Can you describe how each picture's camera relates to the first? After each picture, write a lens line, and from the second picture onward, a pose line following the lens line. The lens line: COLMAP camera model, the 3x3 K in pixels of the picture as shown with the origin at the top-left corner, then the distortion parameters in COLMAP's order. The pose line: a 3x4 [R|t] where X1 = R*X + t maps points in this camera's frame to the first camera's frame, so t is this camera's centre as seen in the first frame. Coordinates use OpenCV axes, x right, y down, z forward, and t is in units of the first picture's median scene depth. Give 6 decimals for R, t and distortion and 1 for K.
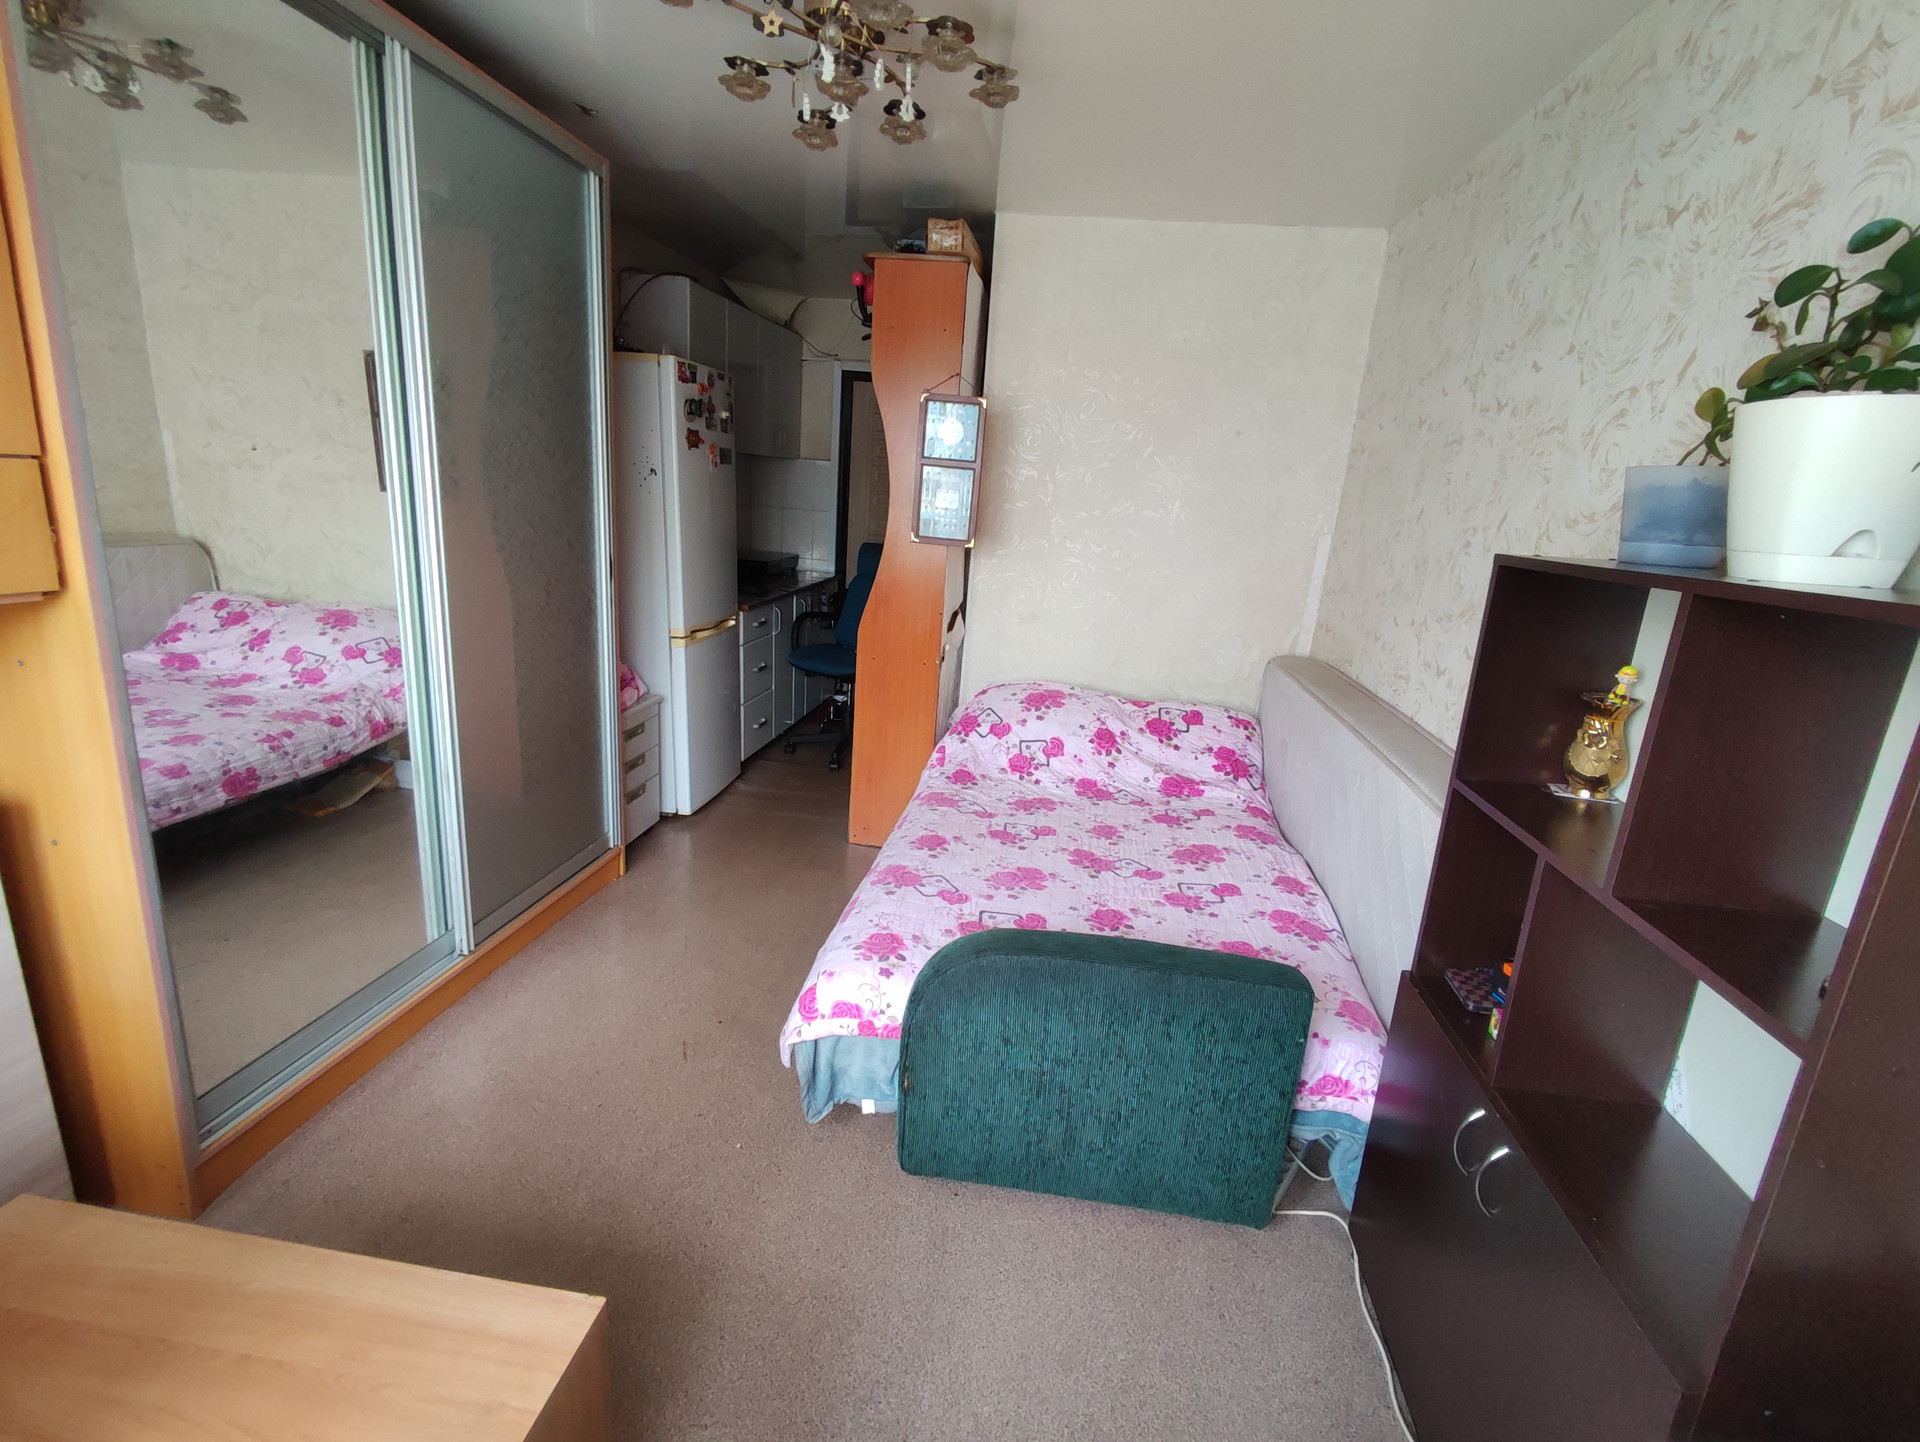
lens RADIAL K [[869.9, 0, 961.2], [0, 869.9, 725.5], [0, 0, 1]] dist [-0.000645, -0.000670]
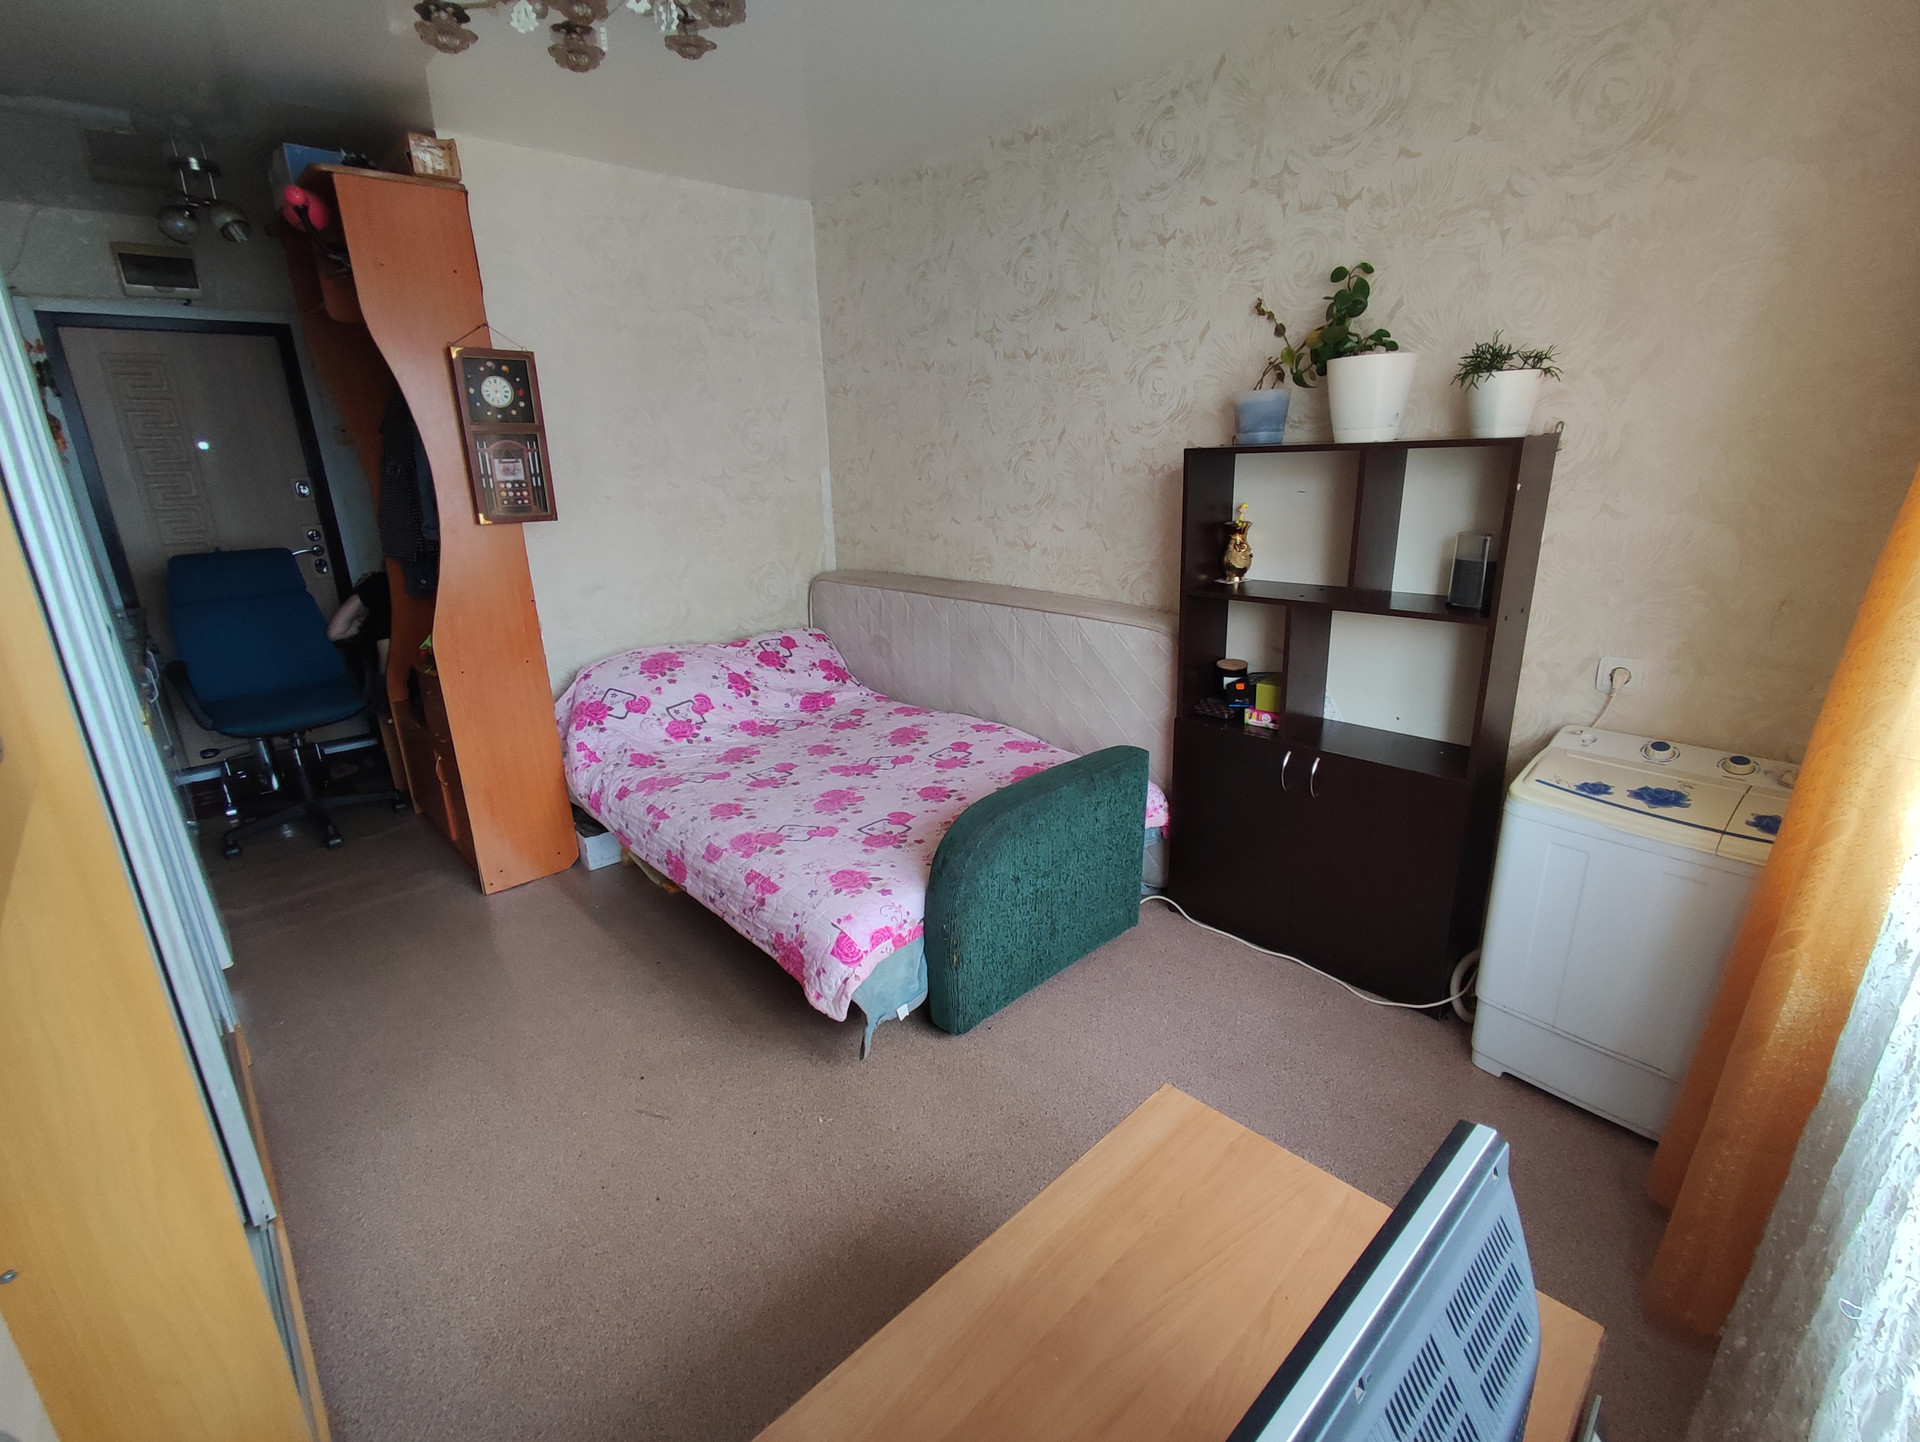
lens RADIAL K [[869.9, 0, 961.2], [0, 869.9, 725.5], [0, 0, 1]] dist [-0.000645, -0.000670]
pose [[0.632179, -0.319548, 0.705860, -0.503776], [0.276232, 0.944085, 0.179996, -0.058904], [-0.723910, 0.081191, 0.685101, 0.110321]]
